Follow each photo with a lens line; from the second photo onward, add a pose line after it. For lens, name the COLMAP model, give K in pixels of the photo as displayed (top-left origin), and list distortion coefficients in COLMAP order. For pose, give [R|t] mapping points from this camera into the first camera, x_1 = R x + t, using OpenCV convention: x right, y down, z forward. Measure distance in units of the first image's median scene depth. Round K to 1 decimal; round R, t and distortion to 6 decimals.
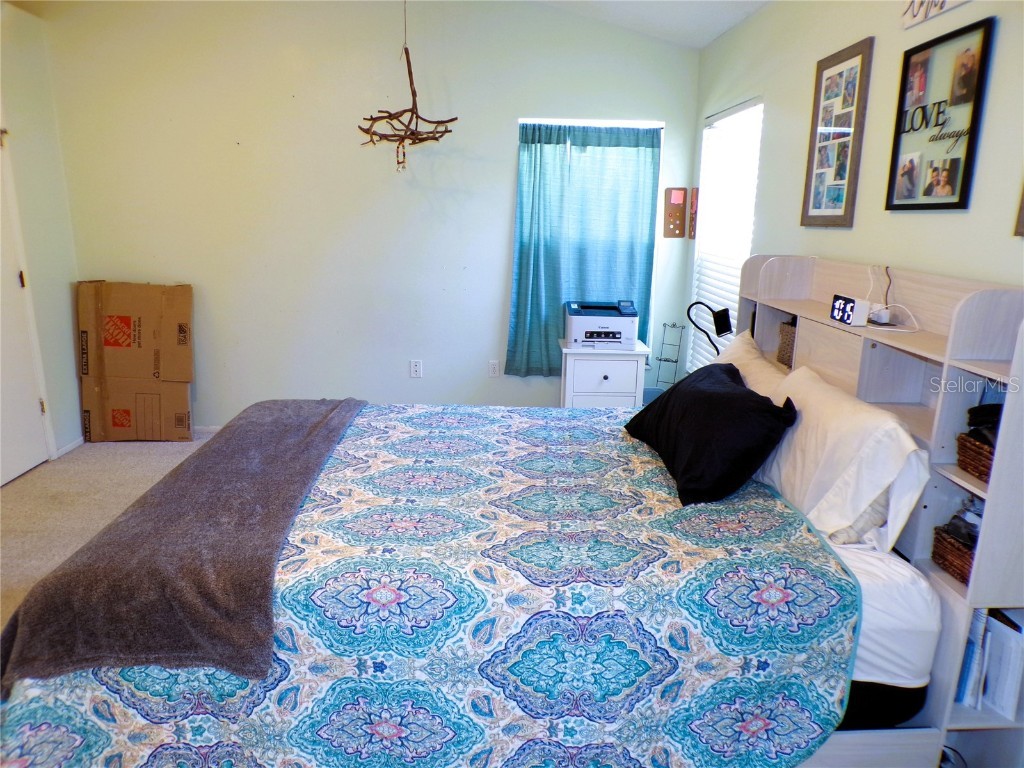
lens RADIAL K [[693.1, 0, 513.6], [0, 693.1, 384.7], [0, 0, 1]] dist [-0.049451, 0.024931]
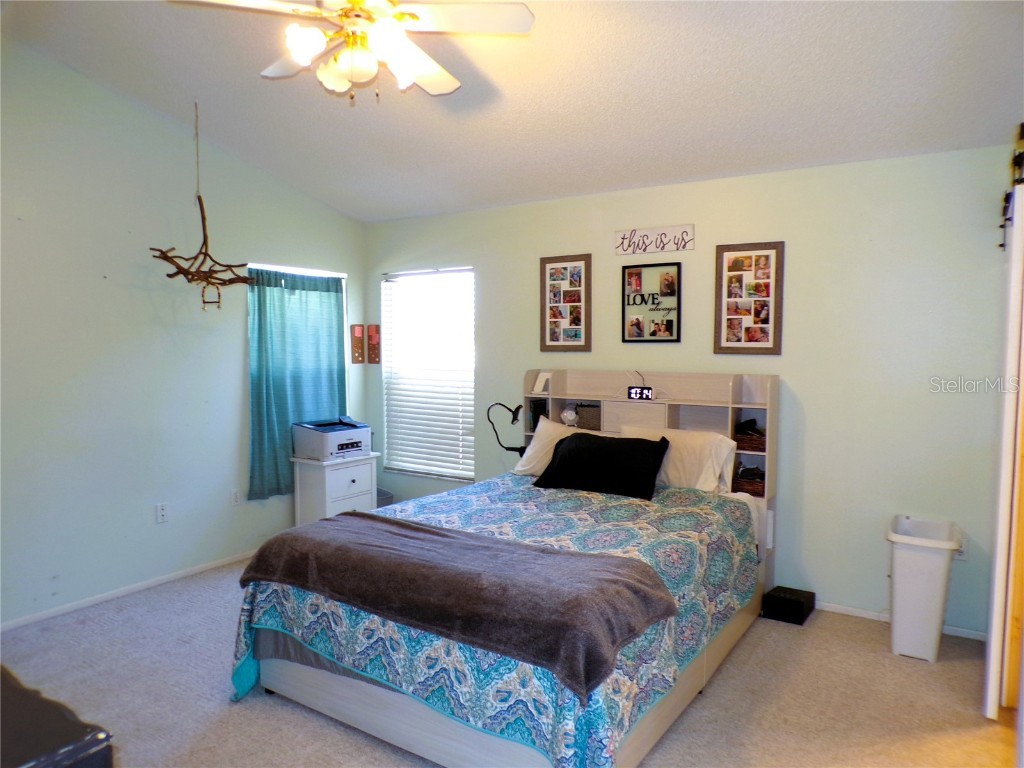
lens RADIAL K [[693.1, 0, 513.6], [0, 693.1, 384.7], [0, 0, 1]] dist [-0.049451, 0.024931]
pose [[0.583653, -0.065508, 0.809357, -0.930906], [0.203759, 0.976665, -0.067887, -0.050498], [-0.786023, 0.204536, 0.583381, 0.087386]]
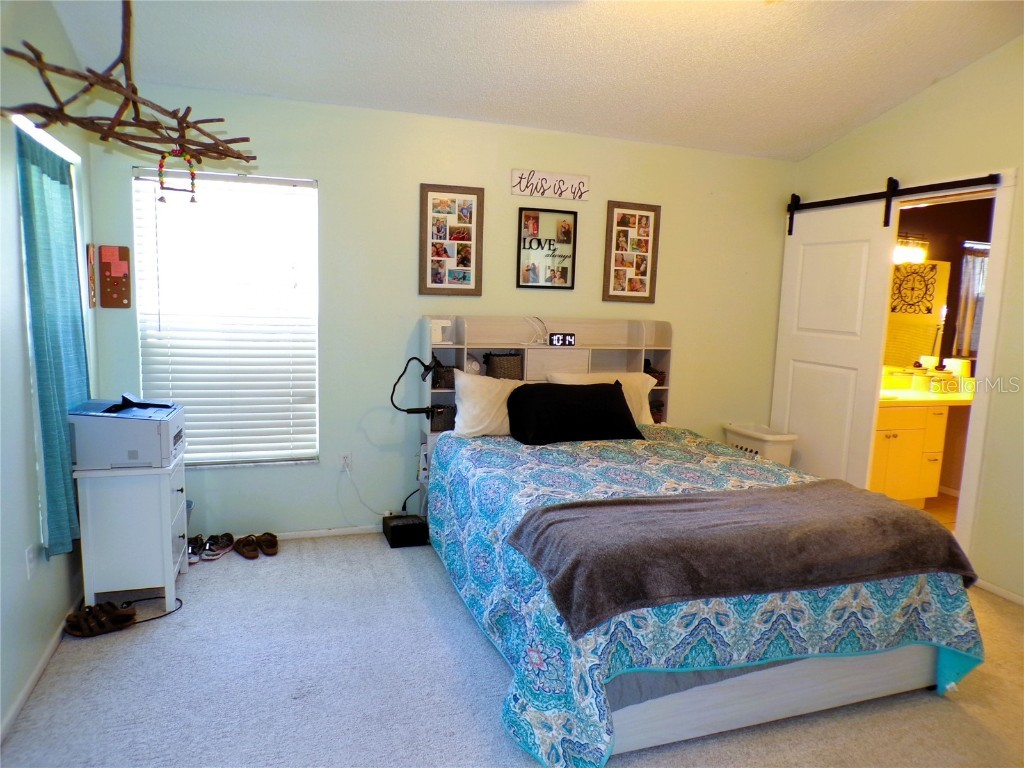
lens RADIAL K [[693.1, 0, 513.6], [0, 693.1, 384.7], [0, 0, 1]] dist [-0.049451, 0.024931]
pose [[-0.291088, -0.149846, 0.944888, -0.967285], [0.192257, 0.958347, 0.211208, -0.302765], [-0.937179, 0.243141, -0.250154, 1.162447]]
